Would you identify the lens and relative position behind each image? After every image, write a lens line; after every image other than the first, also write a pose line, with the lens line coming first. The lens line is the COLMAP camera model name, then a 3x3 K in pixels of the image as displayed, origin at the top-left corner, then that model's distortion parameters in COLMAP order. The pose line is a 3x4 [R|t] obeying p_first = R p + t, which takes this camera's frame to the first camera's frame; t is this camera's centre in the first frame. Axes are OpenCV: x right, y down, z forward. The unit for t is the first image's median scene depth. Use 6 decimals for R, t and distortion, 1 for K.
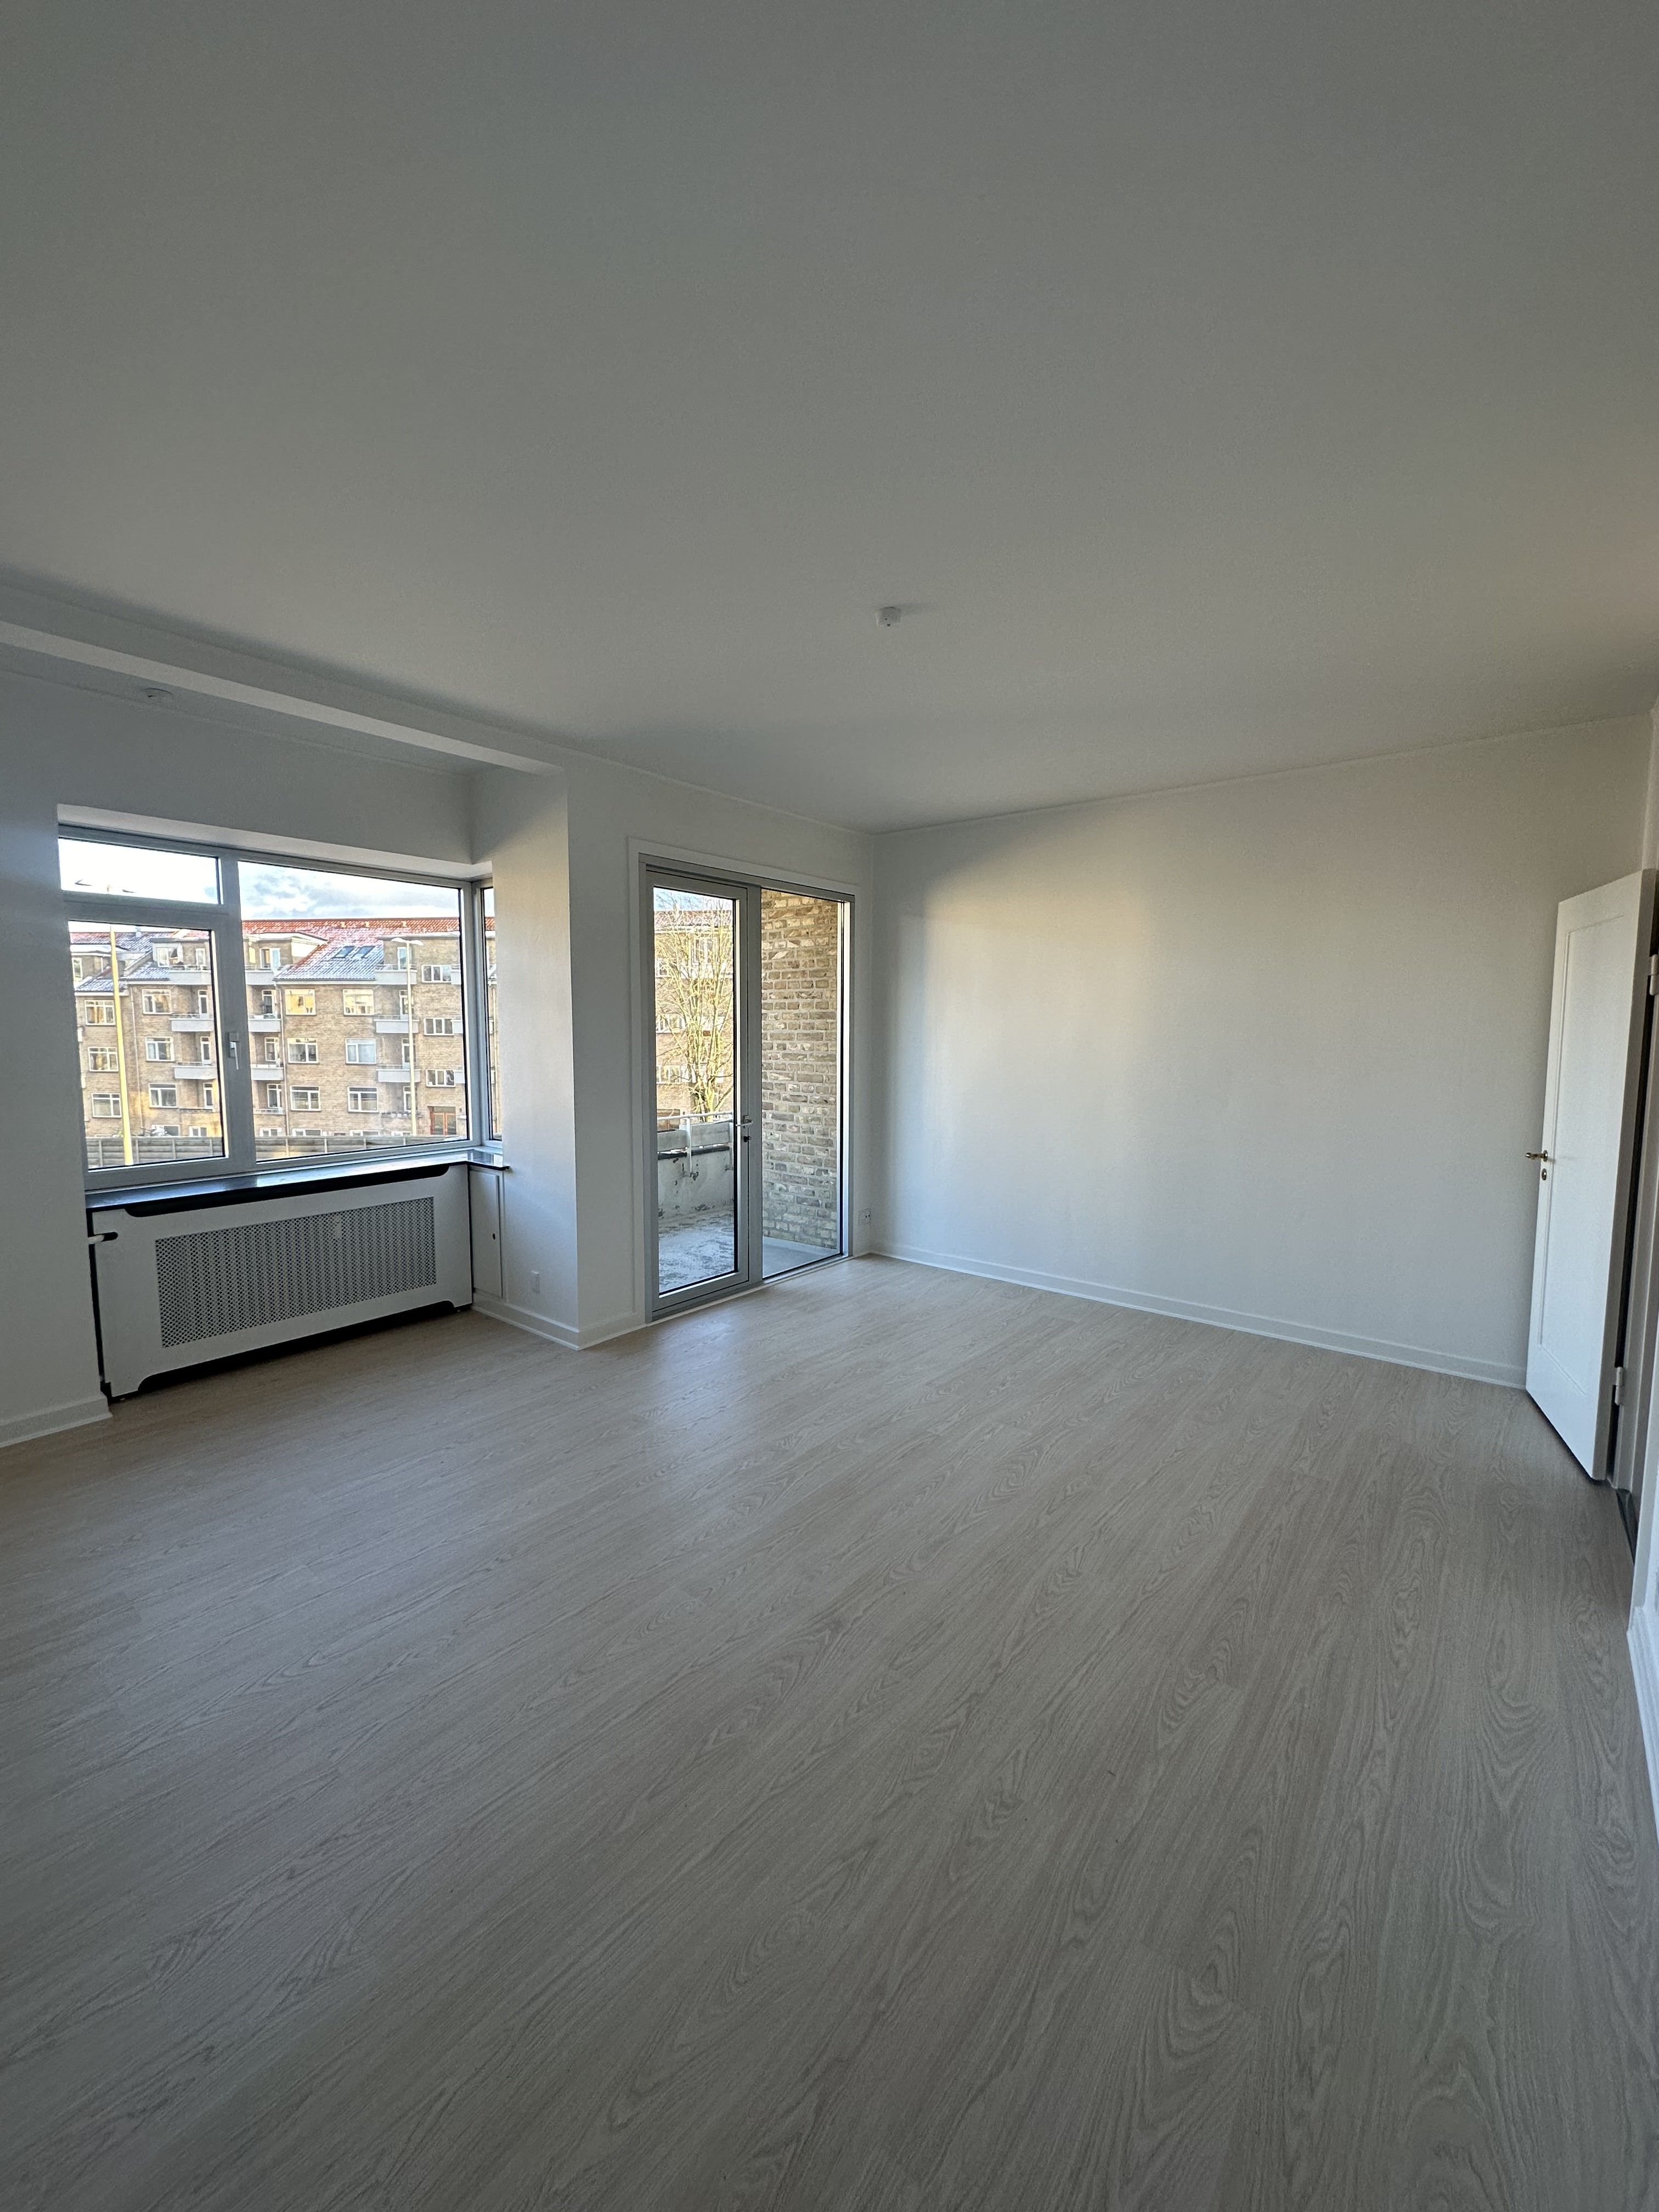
lens RADIAL K [[862.6, 0, 829.5], [0, 862.6, 1106.0], [0, 0, 1]] dist [-0.000600, -0.000491]
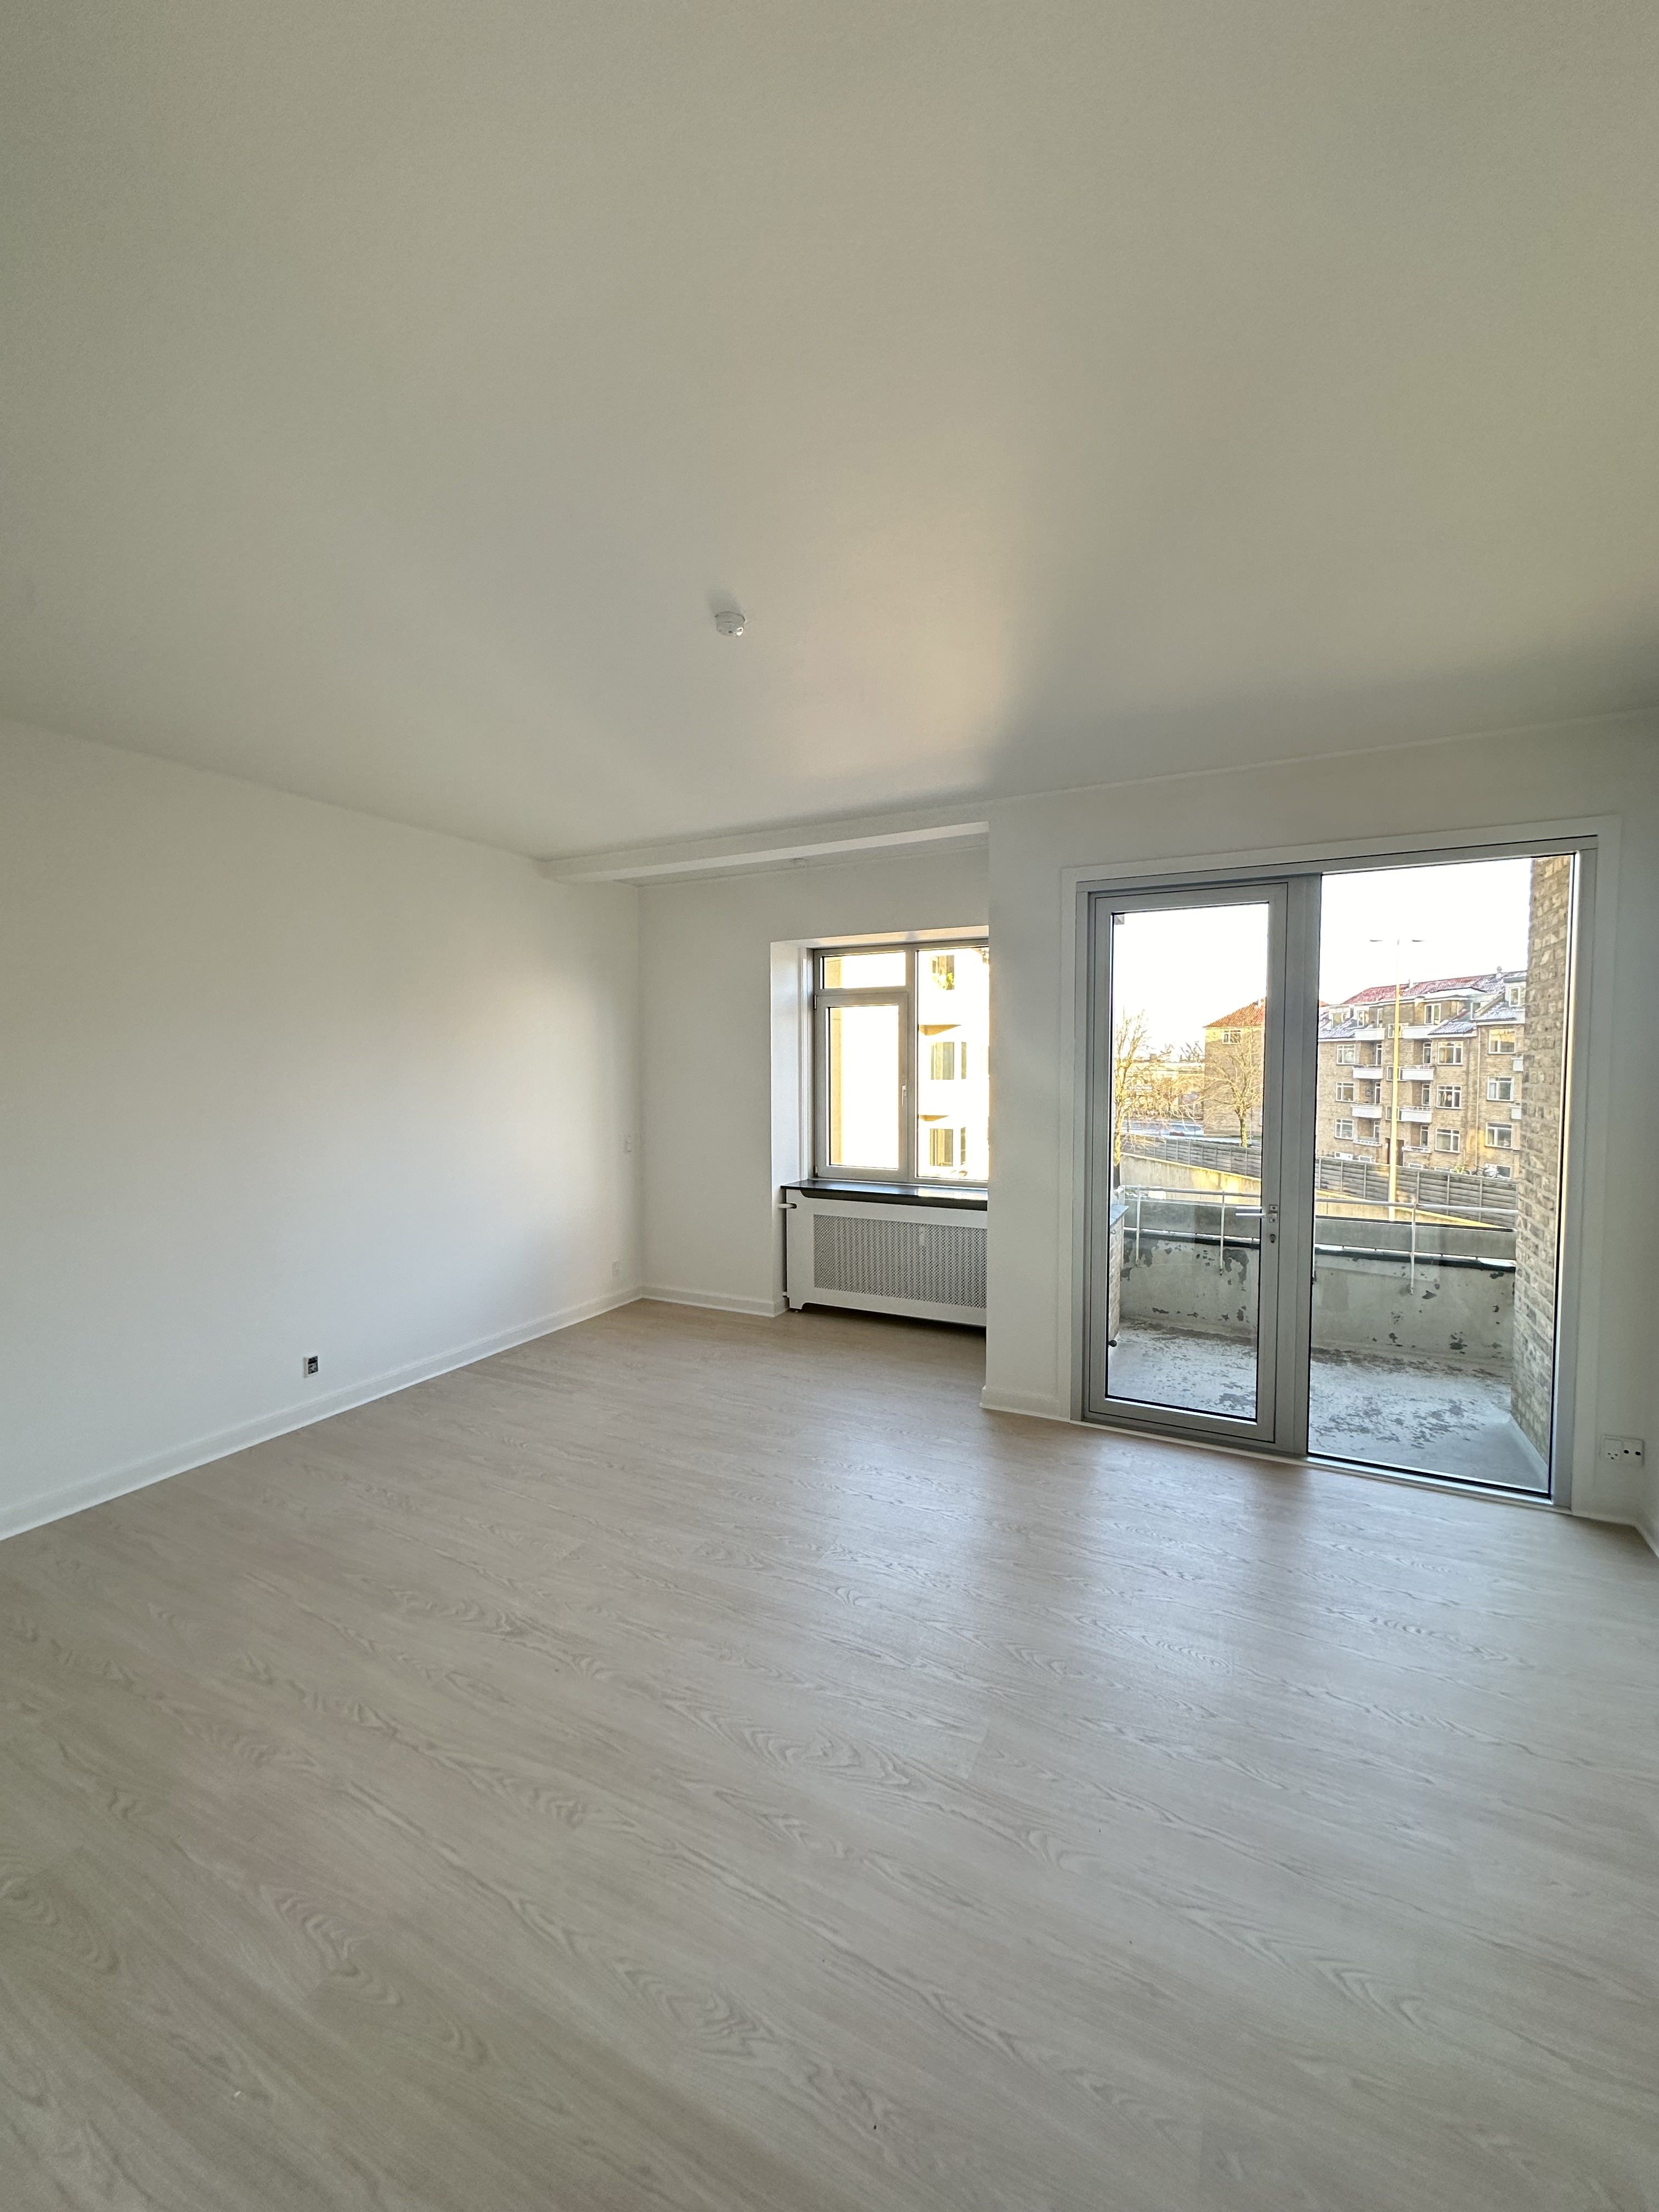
lens RADIAL K [[862.6, 0, 829.5], [0, 862.6, 1106.0], [0, 0, 1]] dist [-0.000600, -0.000491]
pose [[0.219874, 0.044781, -0.974500, 0.095344], [-0.088694, 0.995726, 0.025745, -0.010430], [0.971488, 0.080772, 0.222906, 0.092134]]
